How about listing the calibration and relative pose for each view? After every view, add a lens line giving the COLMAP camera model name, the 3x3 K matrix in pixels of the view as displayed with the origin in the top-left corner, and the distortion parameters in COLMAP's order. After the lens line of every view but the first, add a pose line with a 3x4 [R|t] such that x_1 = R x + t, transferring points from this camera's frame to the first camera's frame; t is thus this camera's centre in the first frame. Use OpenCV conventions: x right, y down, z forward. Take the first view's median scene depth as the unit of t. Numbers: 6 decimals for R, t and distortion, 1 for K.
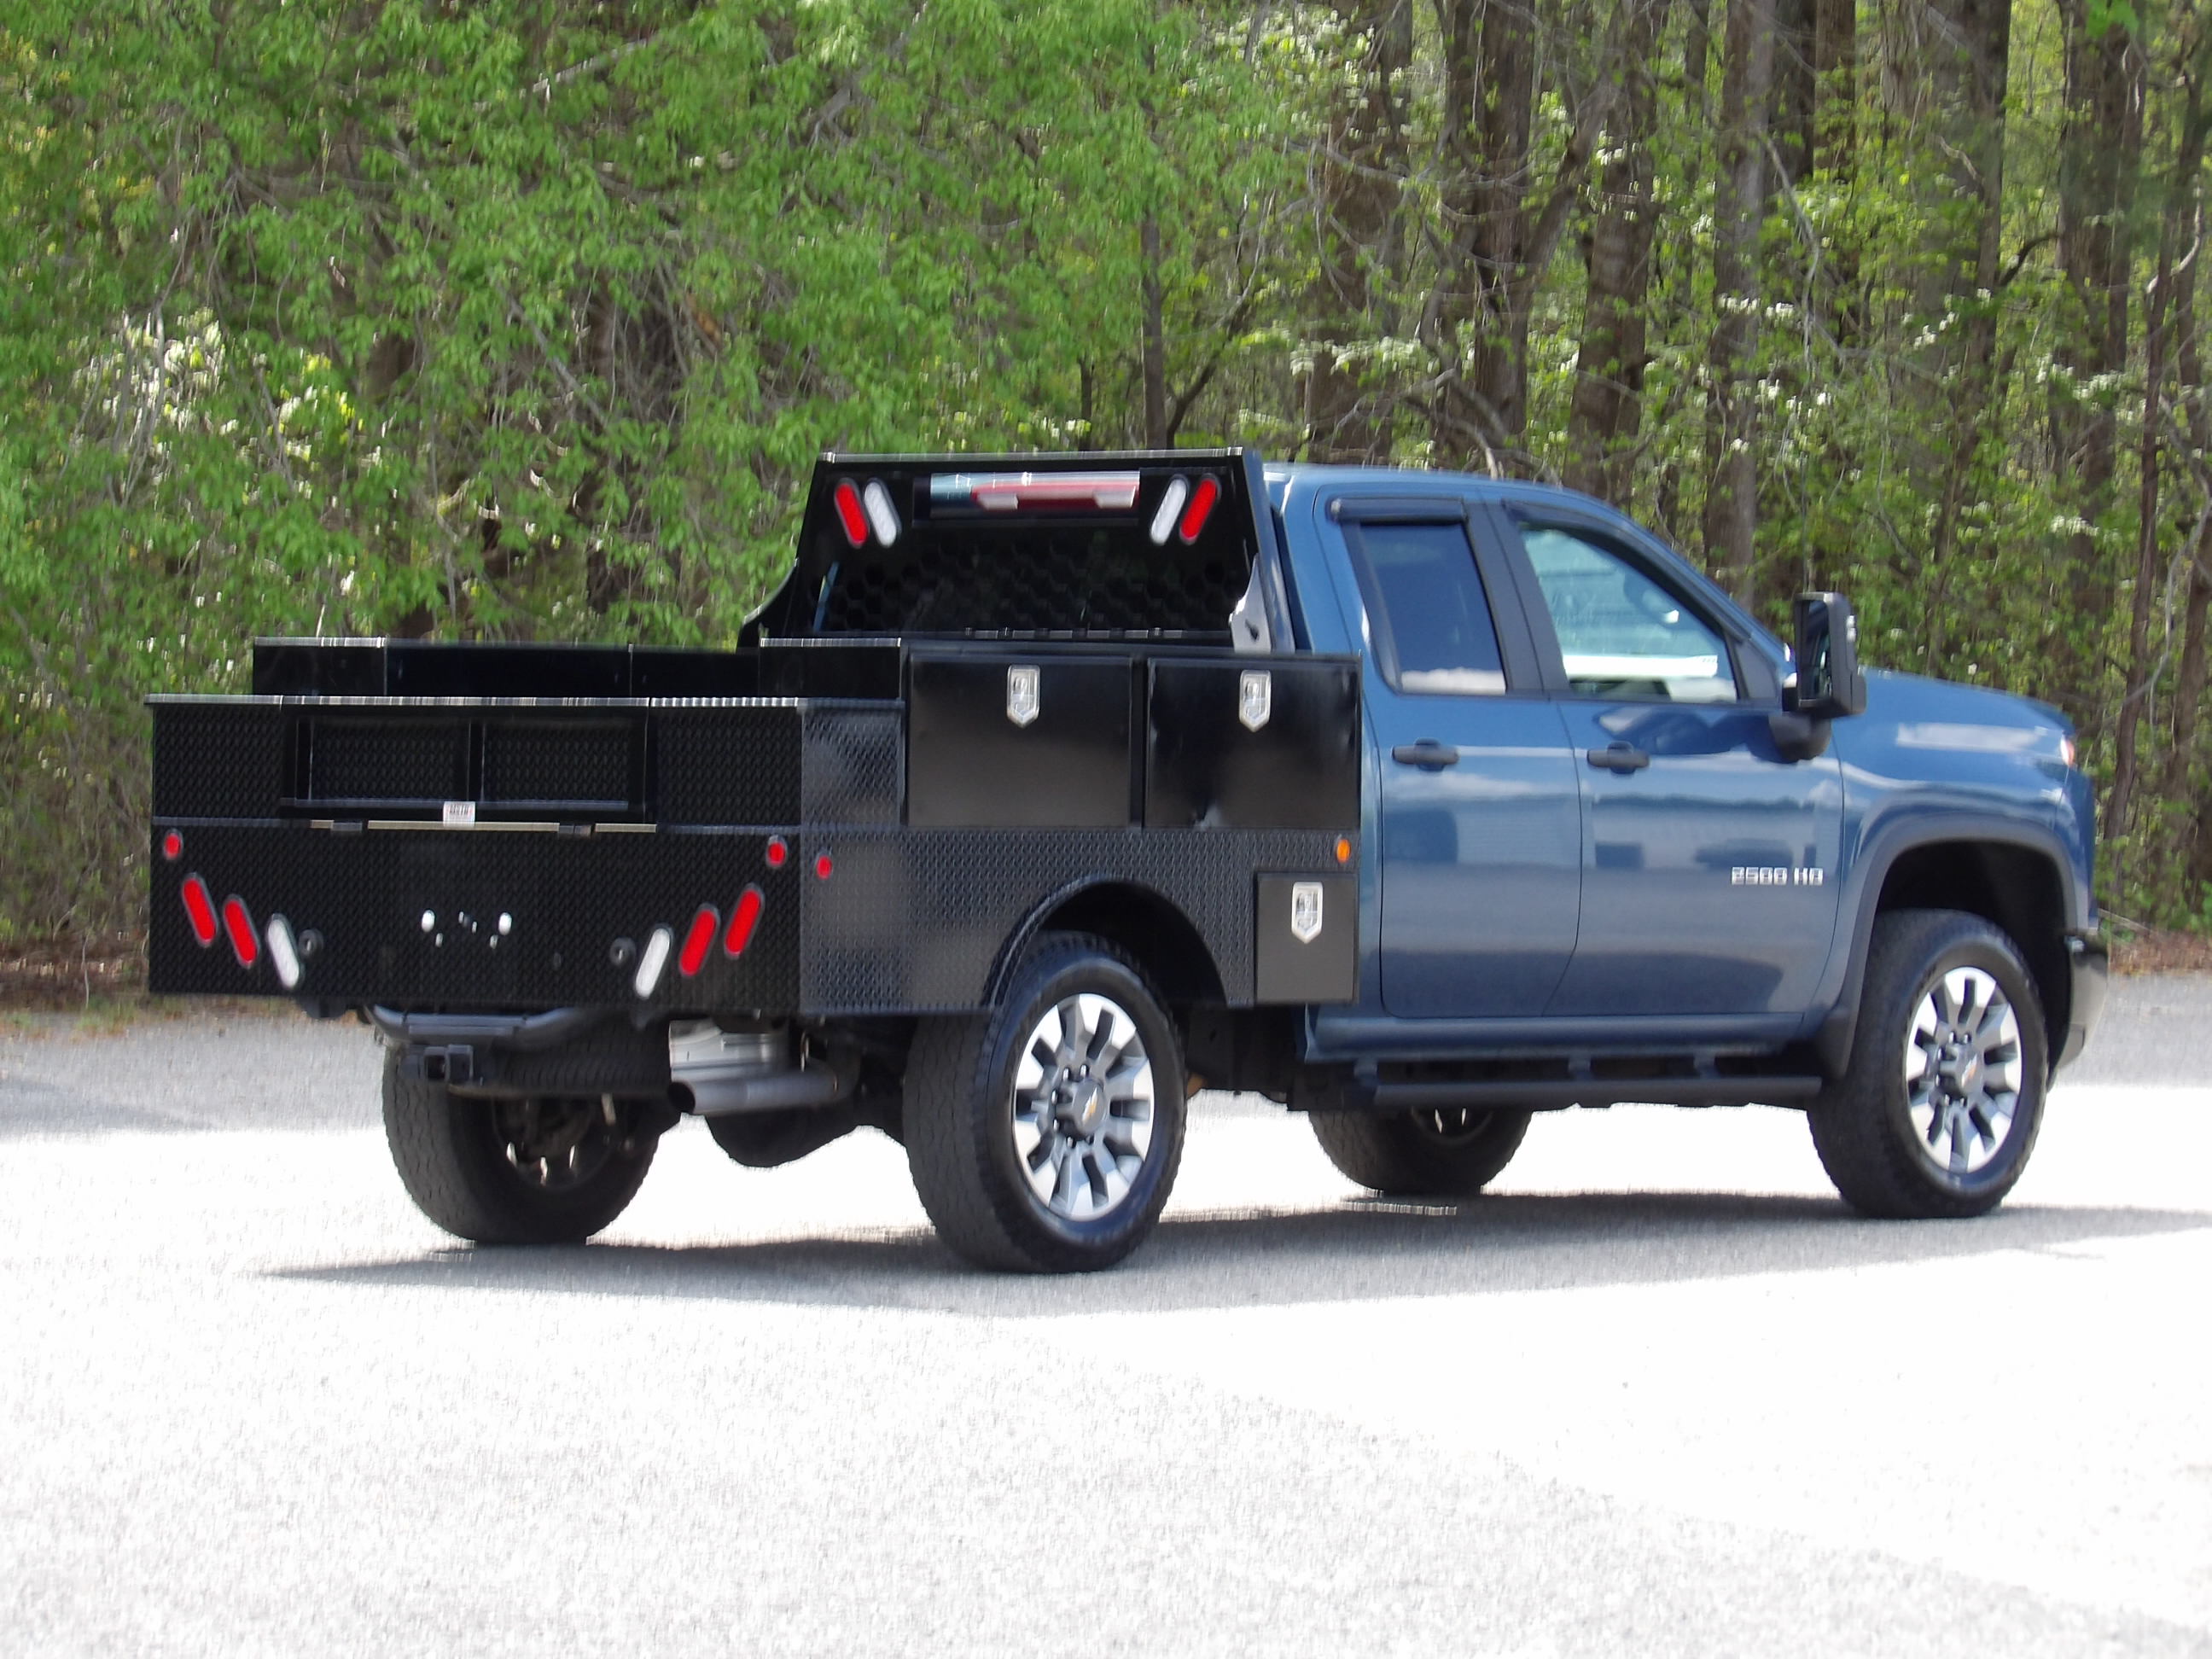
lens RADIAL K [[10783.6, 0, 1104.5], [0, 10783.6, 824.0], [0, 0, 1]] dist [2.051957, 0.000000]
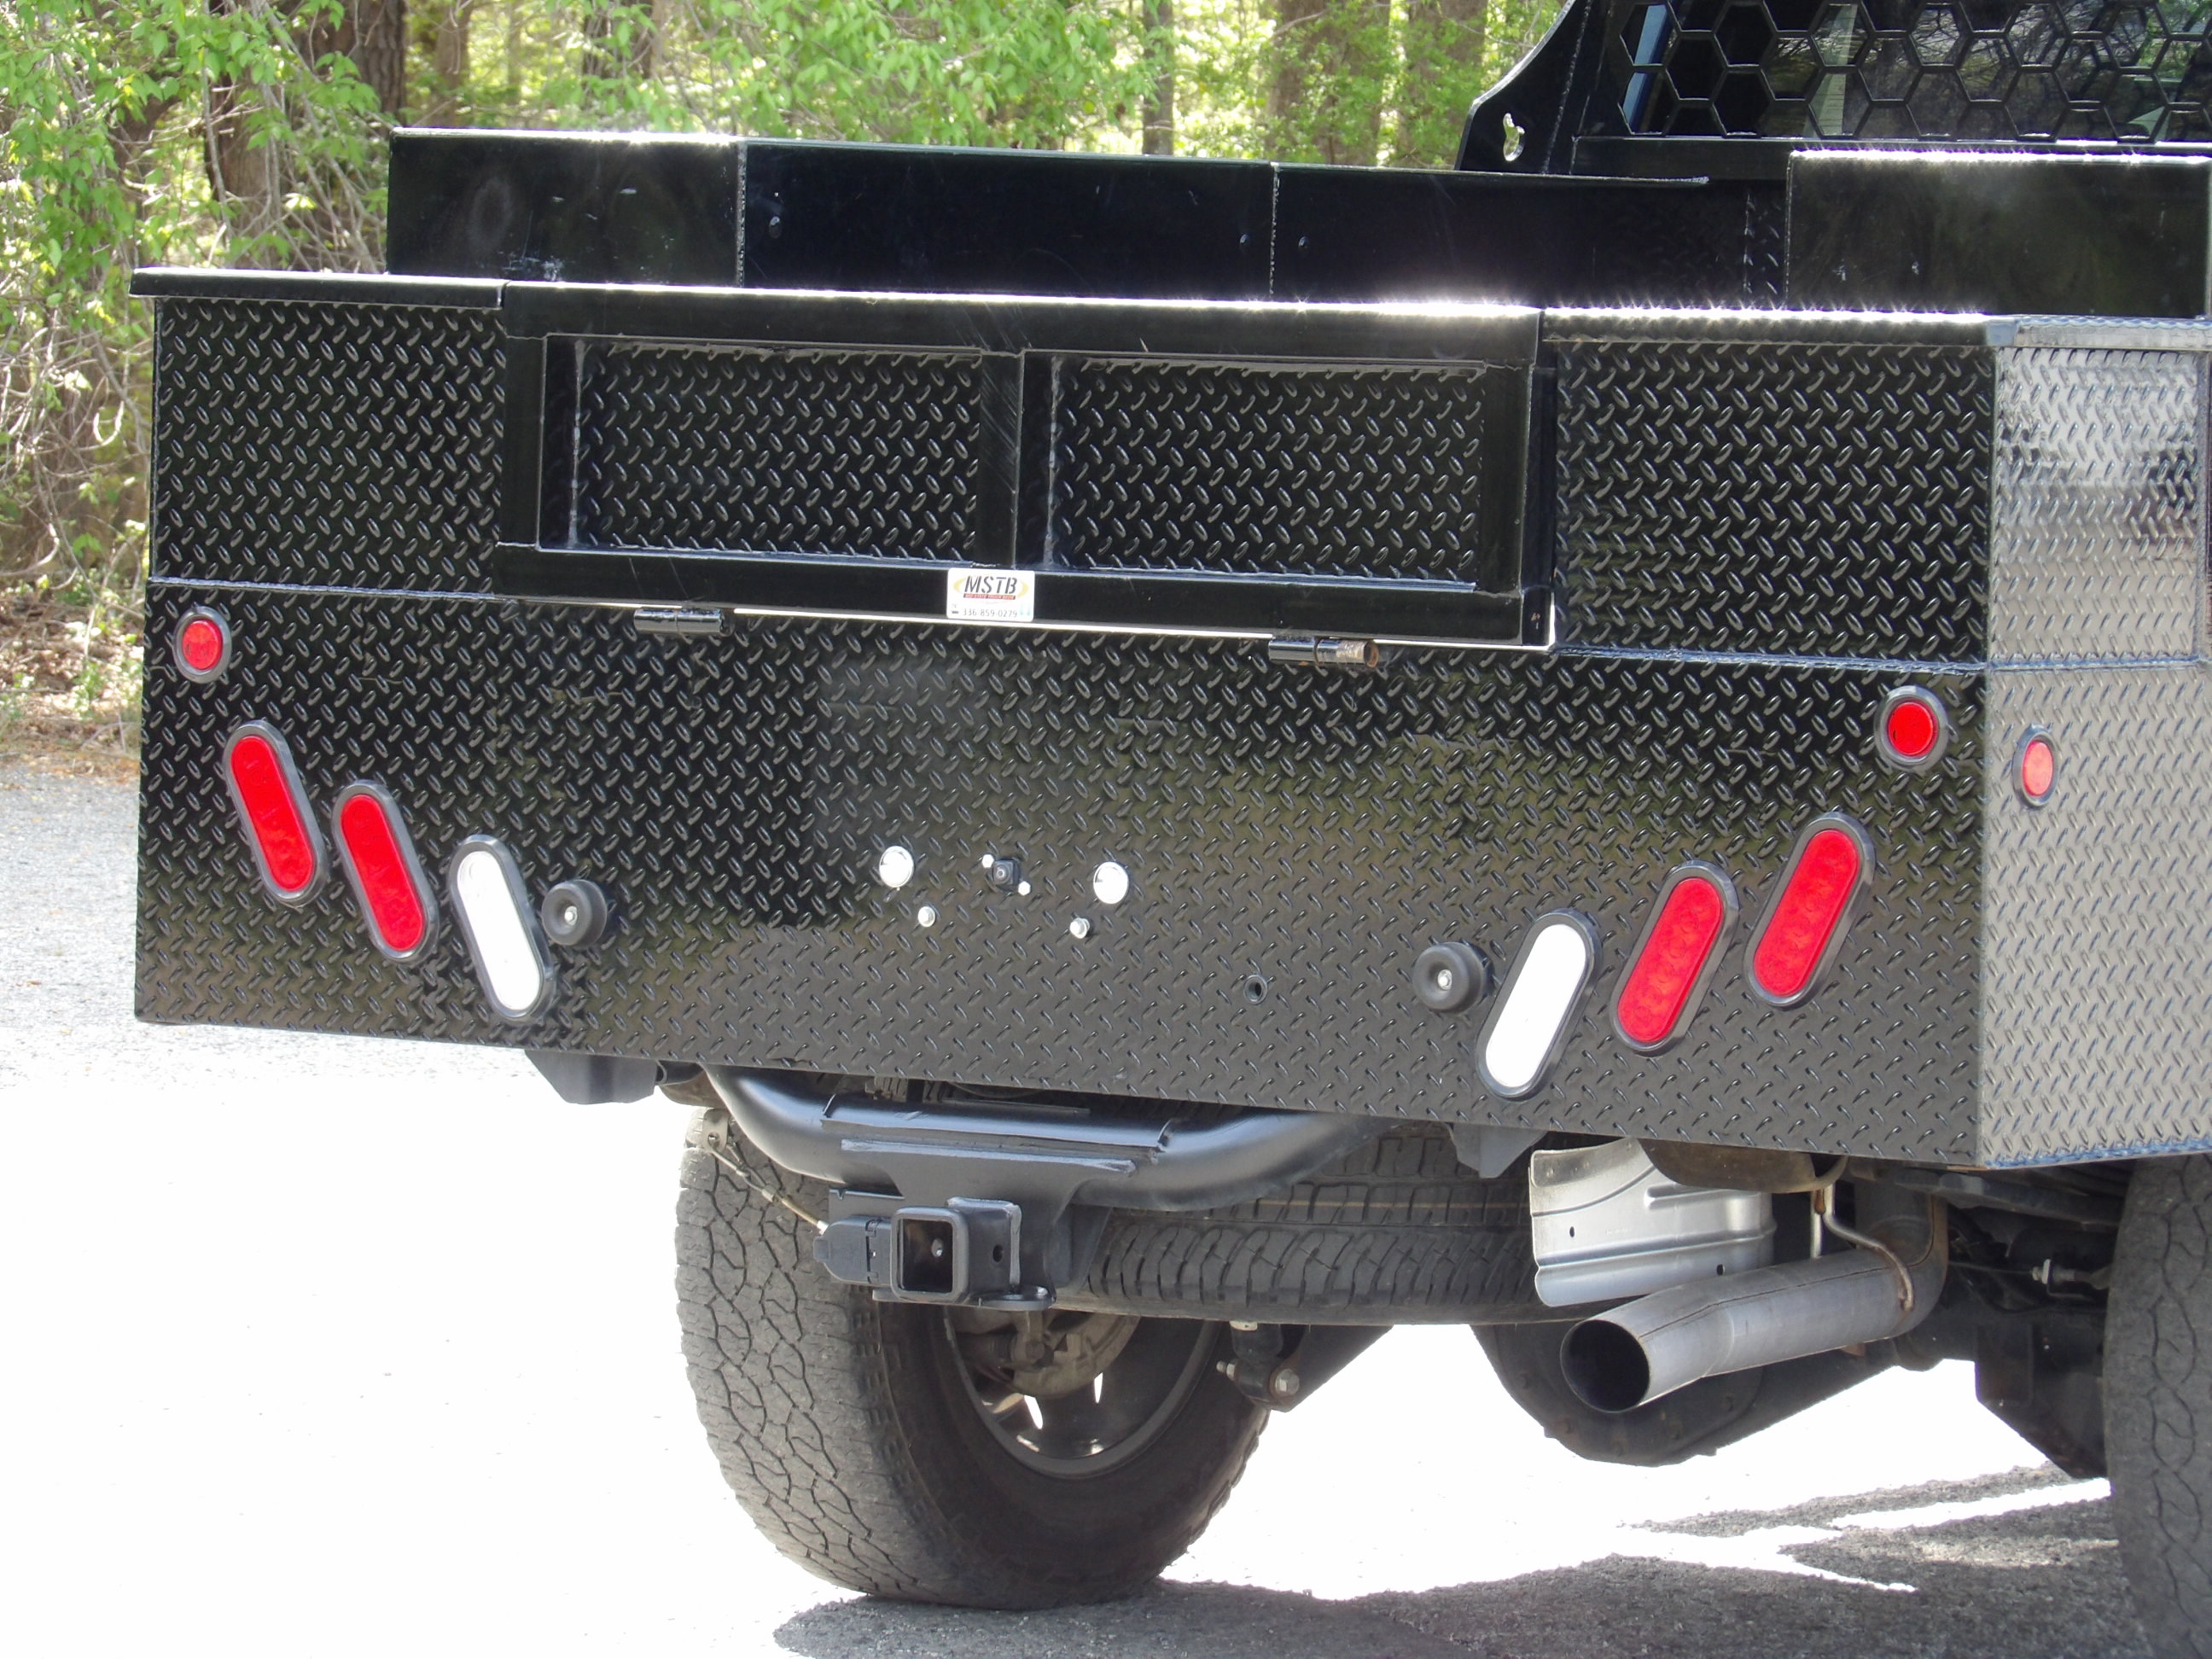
lens RADIAL K [[10783.6, 0, 1107.0], [0, 10783.6, 835.4], [0, 0, 1]] dist [2.051957, 0.000000]
pose [[0.997475, 0.012148, 0.069972, -0.081418], [-0.015402, 0.998815, 0.046166, -0.010112], [-0.069328, -0.047127, 0.996480, 0.613433]]
